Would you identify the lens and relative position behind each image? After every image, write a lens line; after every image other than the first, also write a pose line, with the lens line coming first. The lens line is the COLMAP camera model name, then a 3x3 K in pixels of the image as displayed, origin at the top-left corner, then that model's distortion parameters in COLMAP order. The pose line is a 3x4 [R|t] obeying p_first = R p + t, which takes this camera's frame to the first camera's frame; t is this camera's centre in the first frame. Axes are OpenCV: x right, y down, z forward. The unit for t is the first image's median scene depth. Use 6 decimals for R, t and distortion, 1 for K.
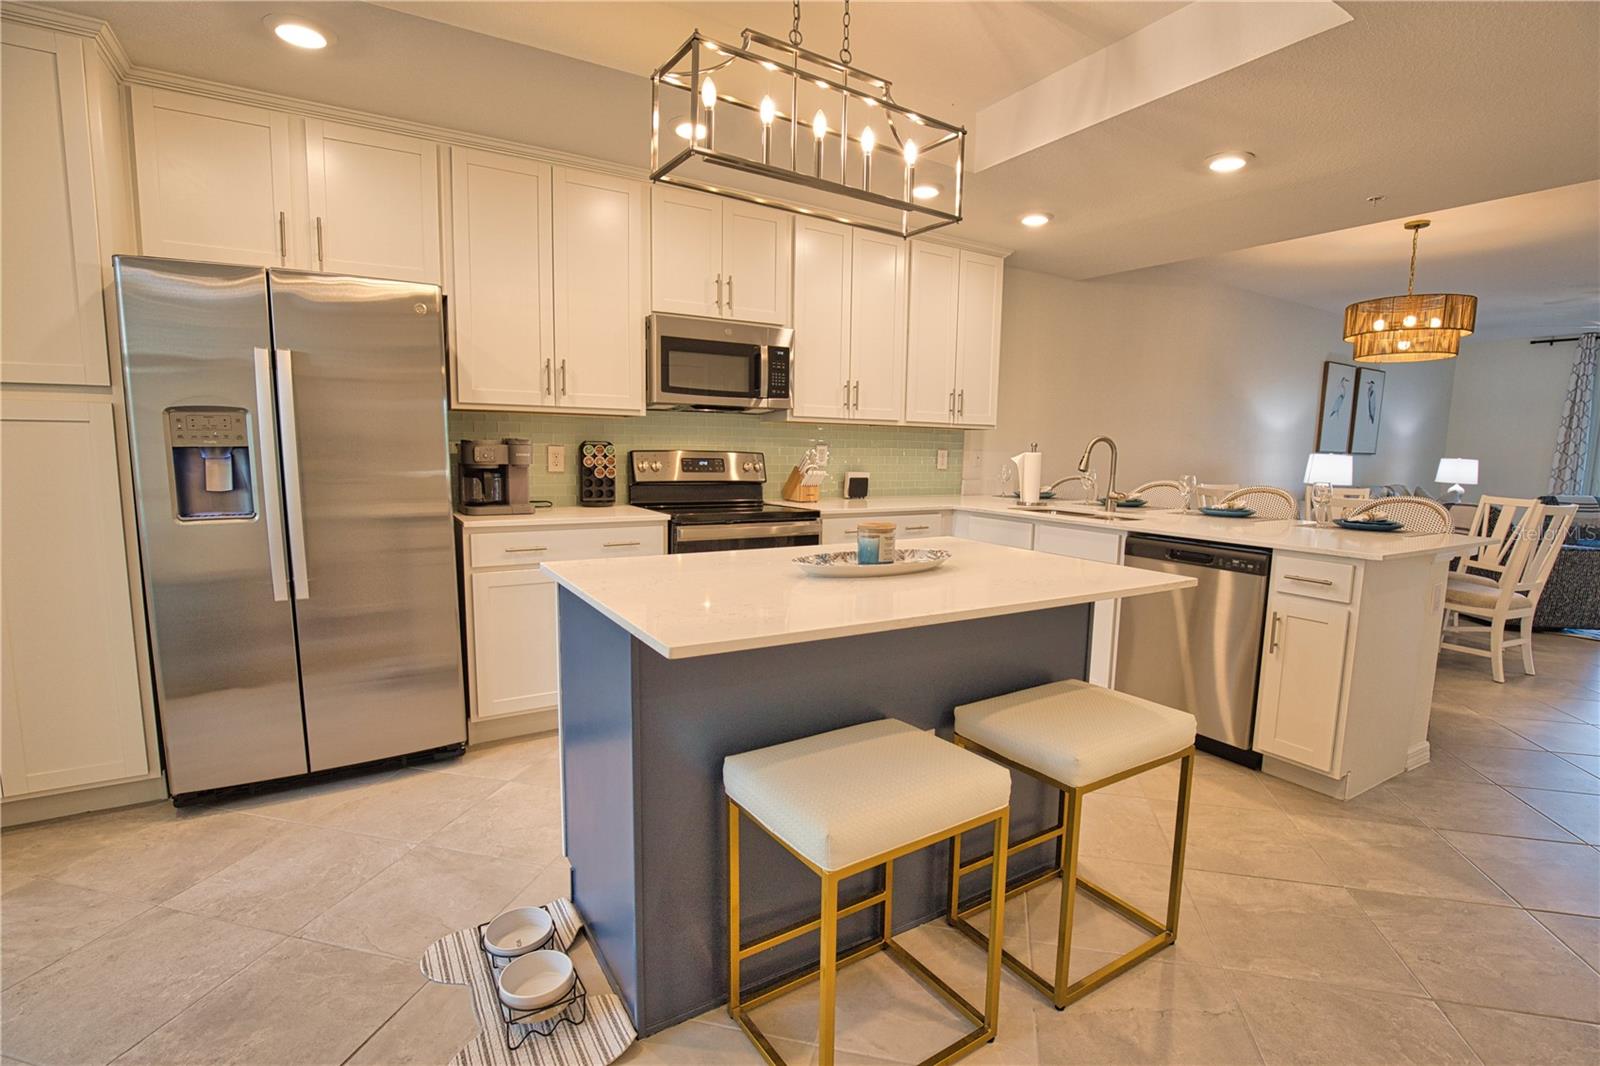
lens RADIAL K [[747.9, 0, 800.7], [0, 747.9, 539.0], [0, 0, 1]] dist [-0.023293, 0.000853]
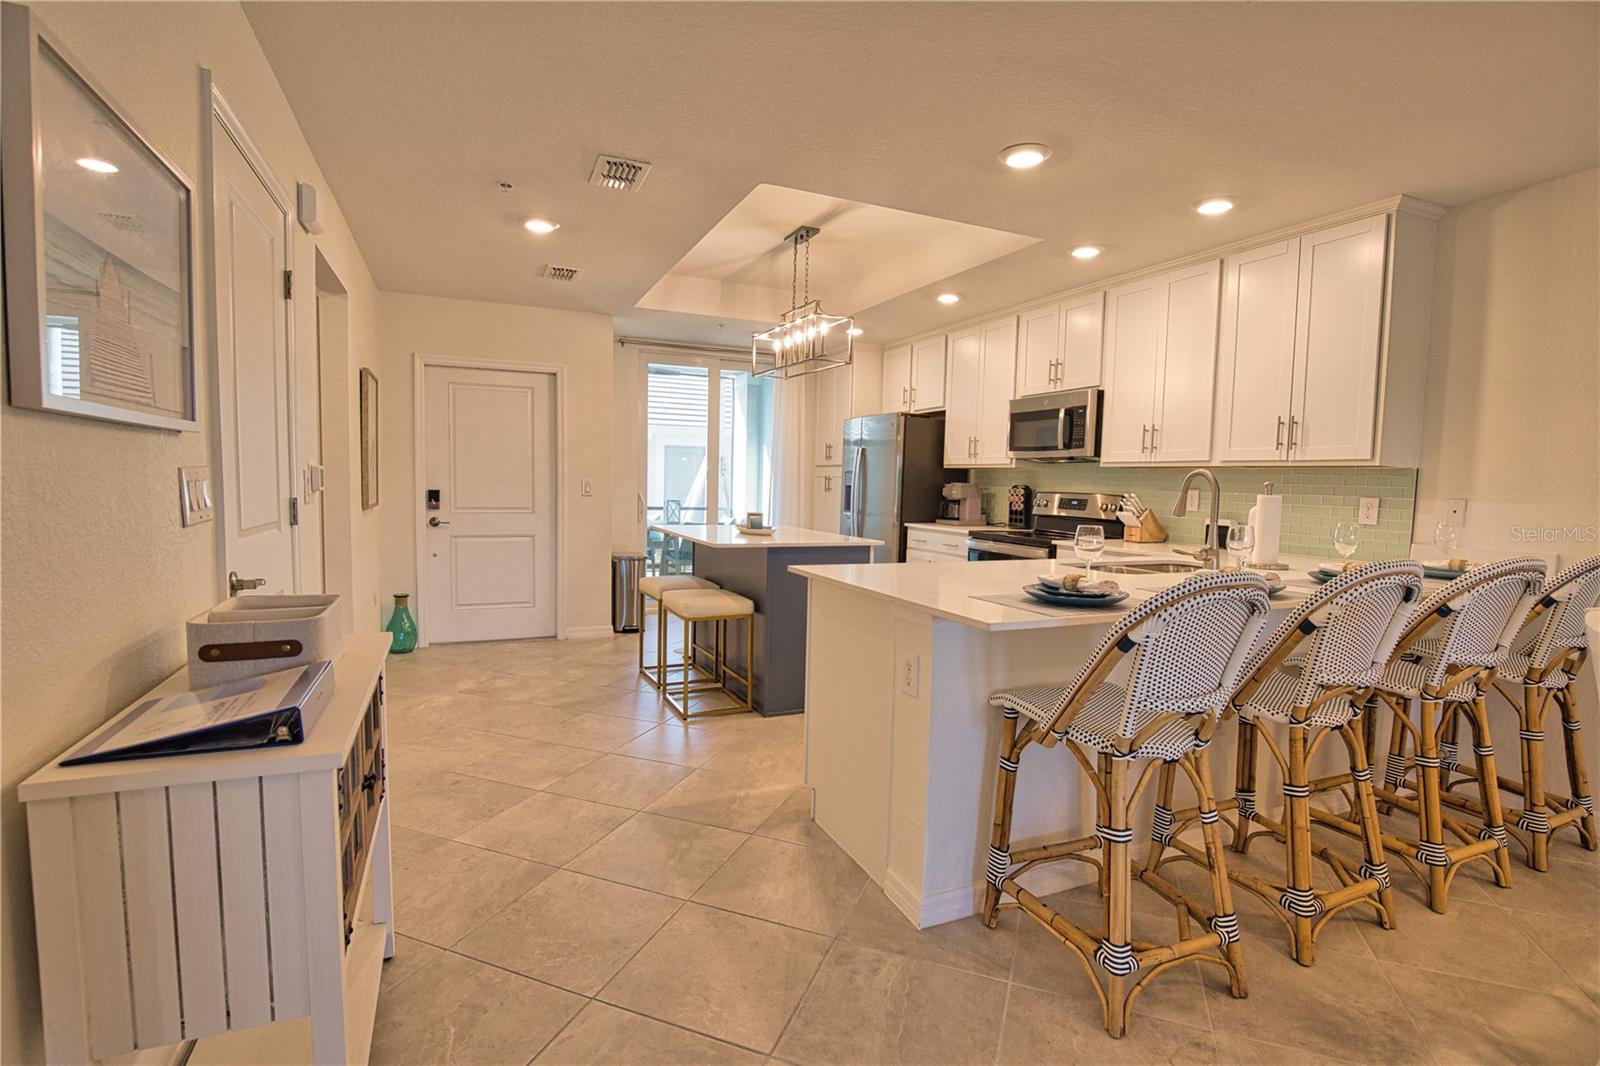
lens RADIAL K [[740.9, 0, 800.0], [0, 740.9, 533.0], [0, 0, 1]] dist [-0.025836, -0.000360]
pose [[-0.130086, 0.047866, -0.990347, 1.123184], [-0.150915, 0.986240, 0.067491, -0.062888], [0.979950, 0.158238, -0.121073, 0.679654]]
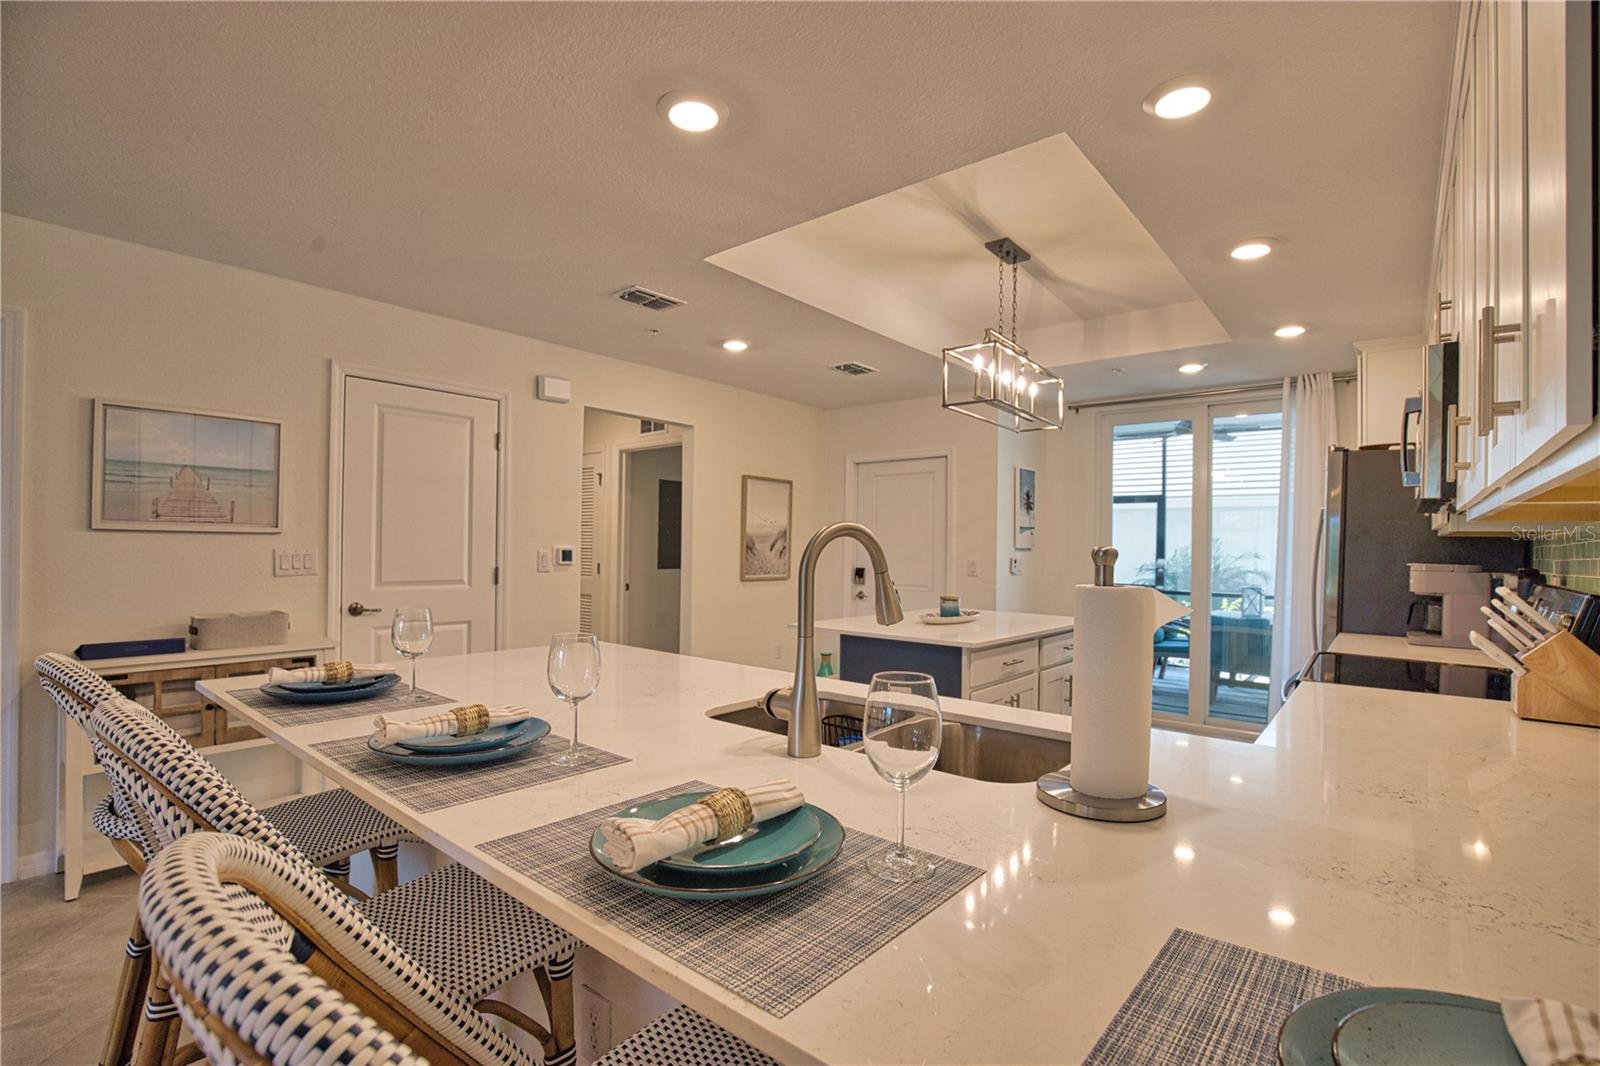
lens RADIAL K [[733.7, 0, 808.5], [0, 733.7, 537.6], [0, 0, 1]] dist [-0.022347, 0.000015]
pose [[-0.943922, -0.040385, -0.327690, 0.513973], [-0.076624, 0.992189, 0.098438, -0.156250], [0.321155, 0.118026, -0.939643, 1.264169]]
